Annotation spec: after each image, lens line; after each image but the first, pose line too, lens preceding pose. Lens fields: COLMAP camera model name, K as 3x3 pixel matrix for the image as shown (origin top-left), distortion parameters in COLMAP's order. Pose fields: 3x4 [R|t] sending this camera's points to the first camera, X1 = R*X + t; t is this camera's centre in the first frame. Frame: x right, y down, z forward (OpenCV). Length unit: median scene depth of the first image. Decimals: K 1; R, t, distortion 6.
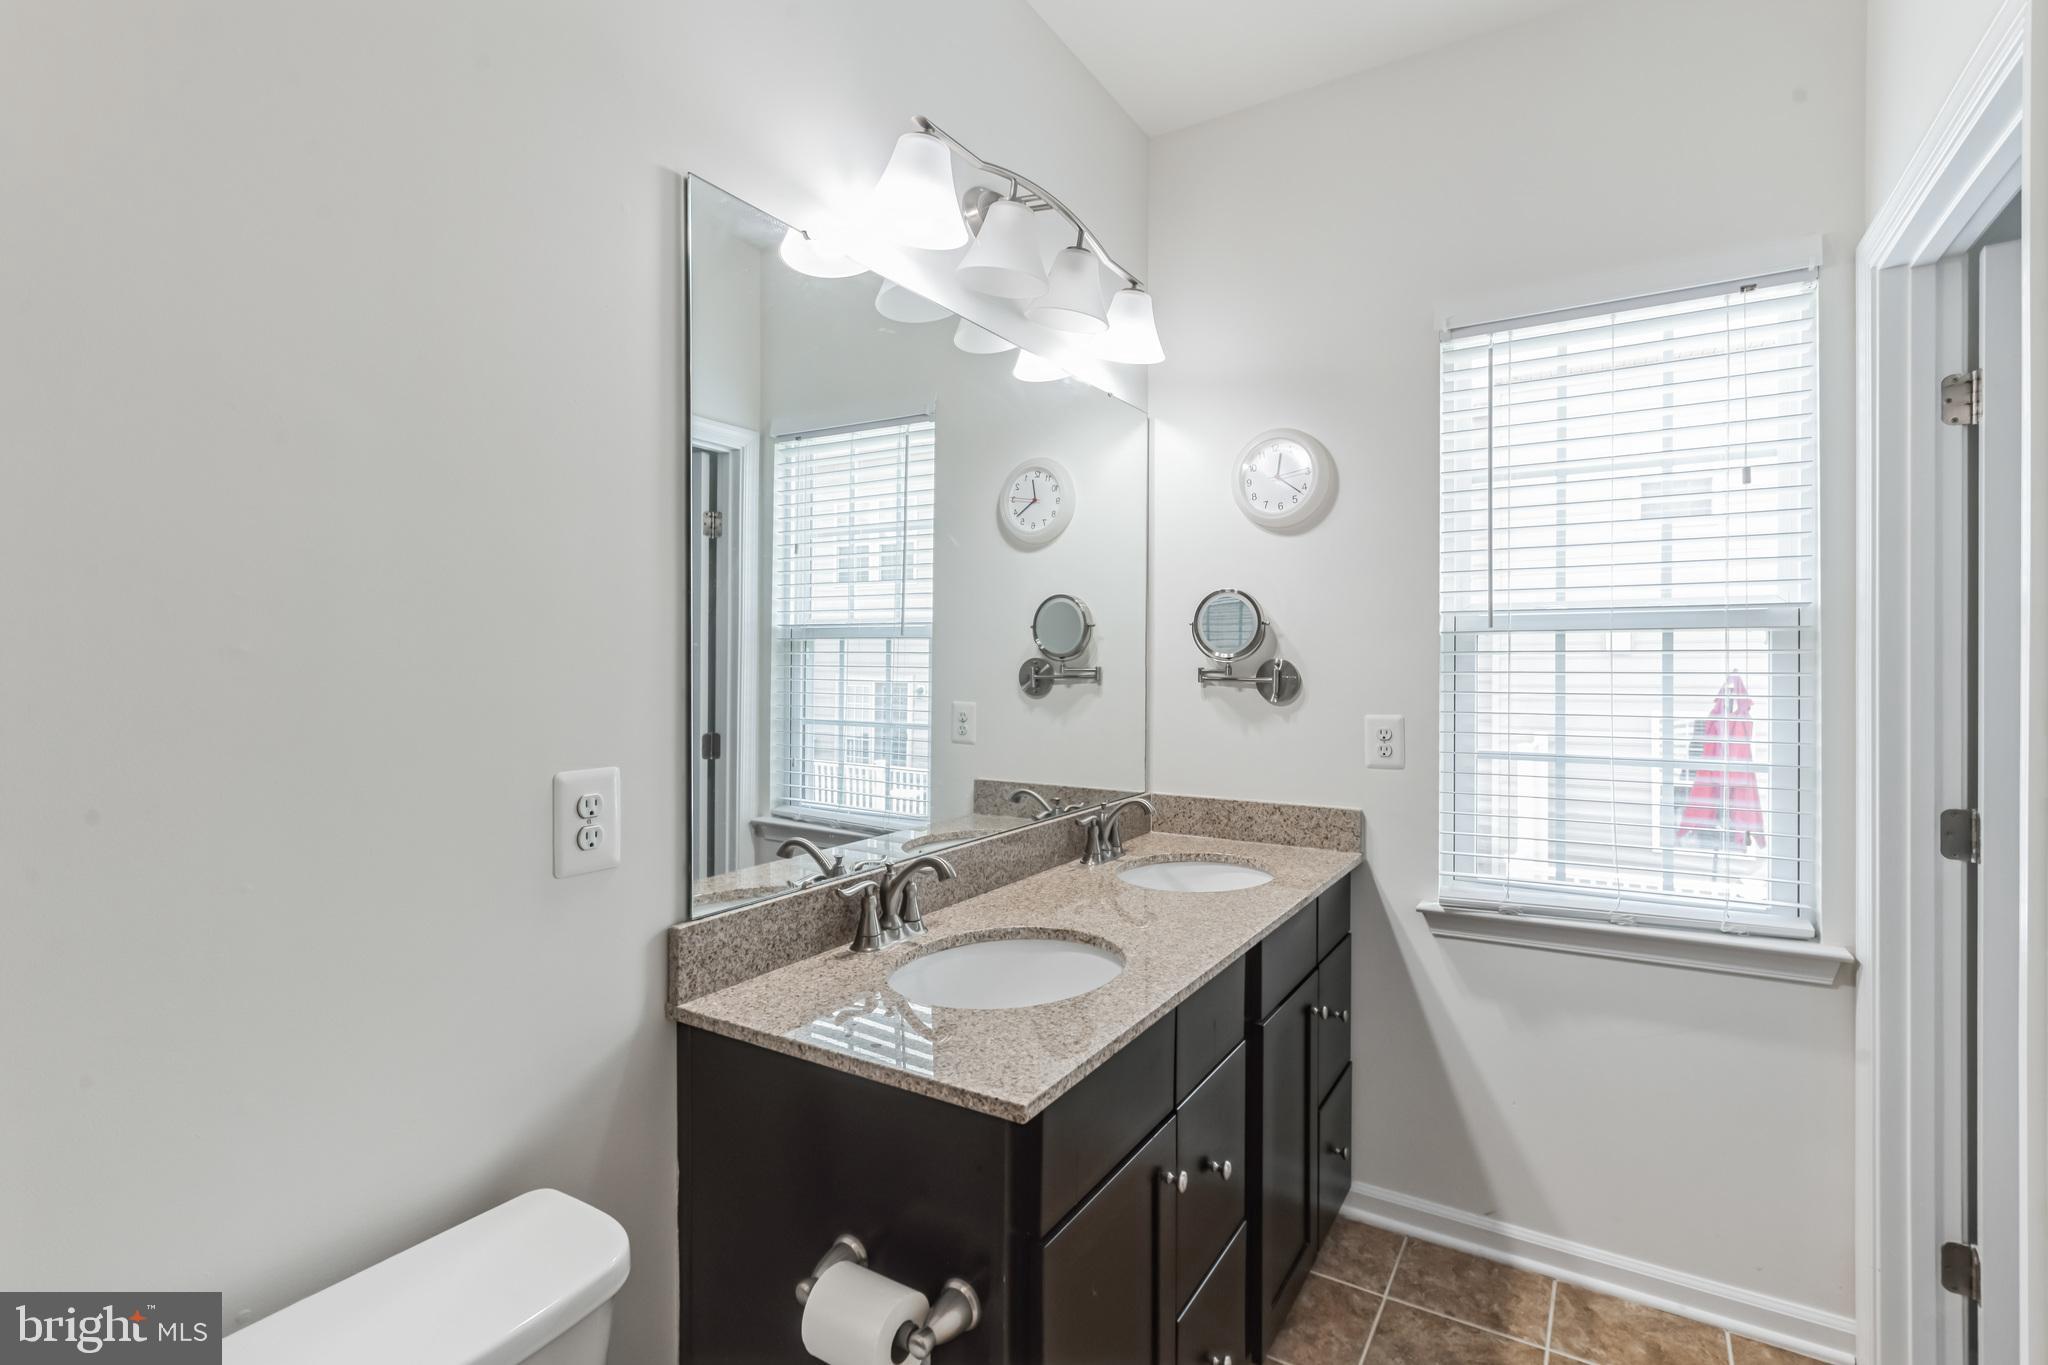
lens RADIAL K [[949.7, 0, 1028.8], [0, 949.7, 674.6], [0, 0, 1]] dist [0.018935, -0.009081]
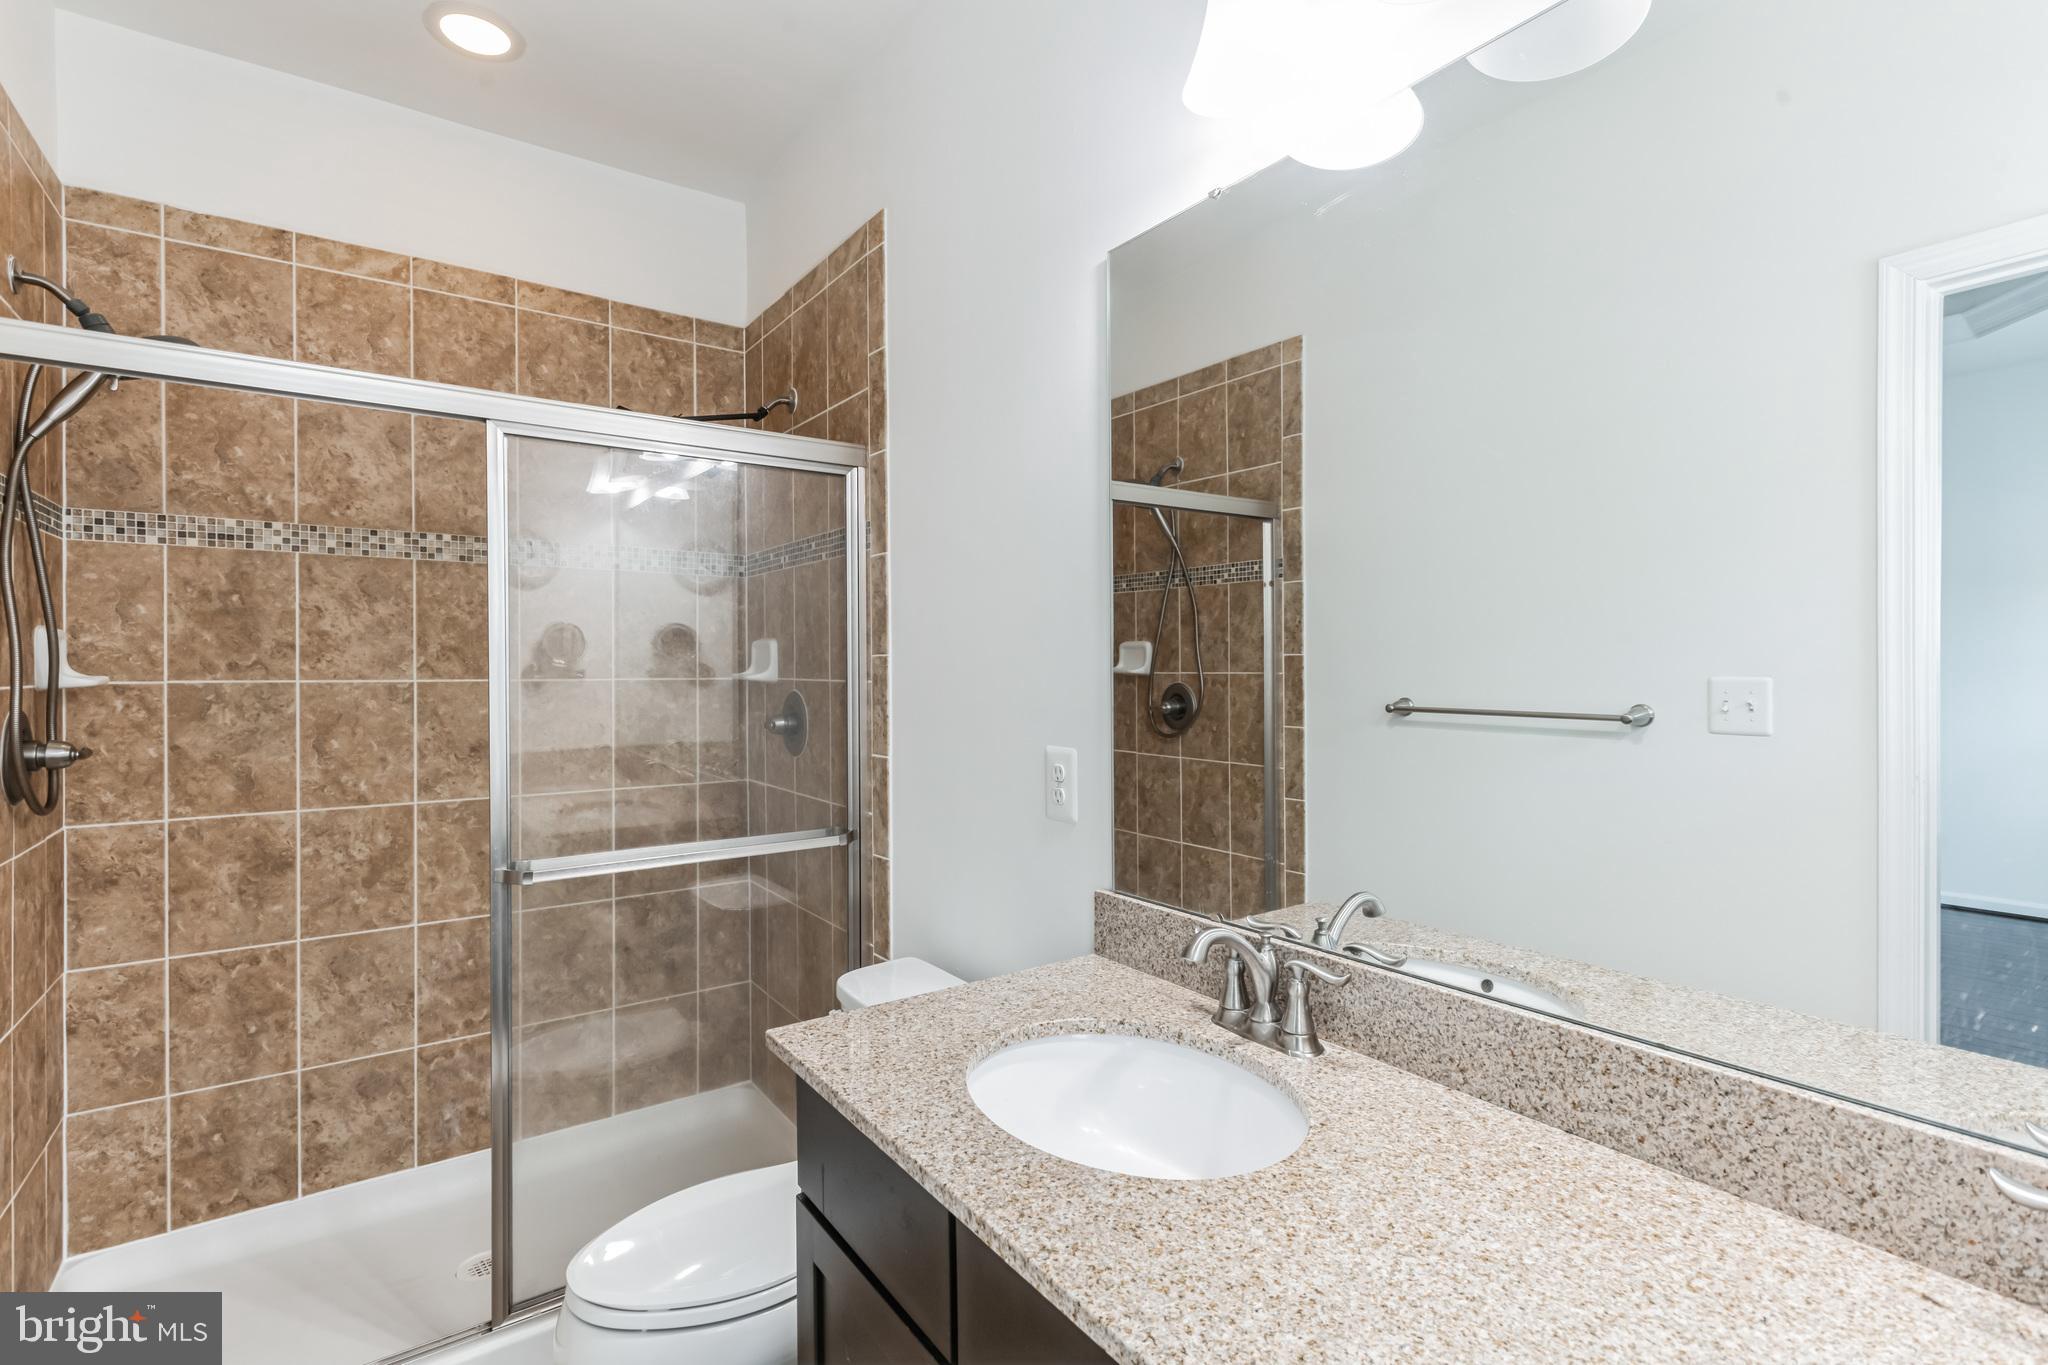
lens RADIAL K [[949.7, 0, 1028.8], [0, 949.7, 674.6], [0, 0, 1]] dist [0.018935, -0.009081]
pose [[-0.389986, 0.004066, -0.920812, 0.723569], [-0.002395, 0.999982, 0.005430, -0.012911], [0.920818, 0.004322, -0.389969, 1.299690]]
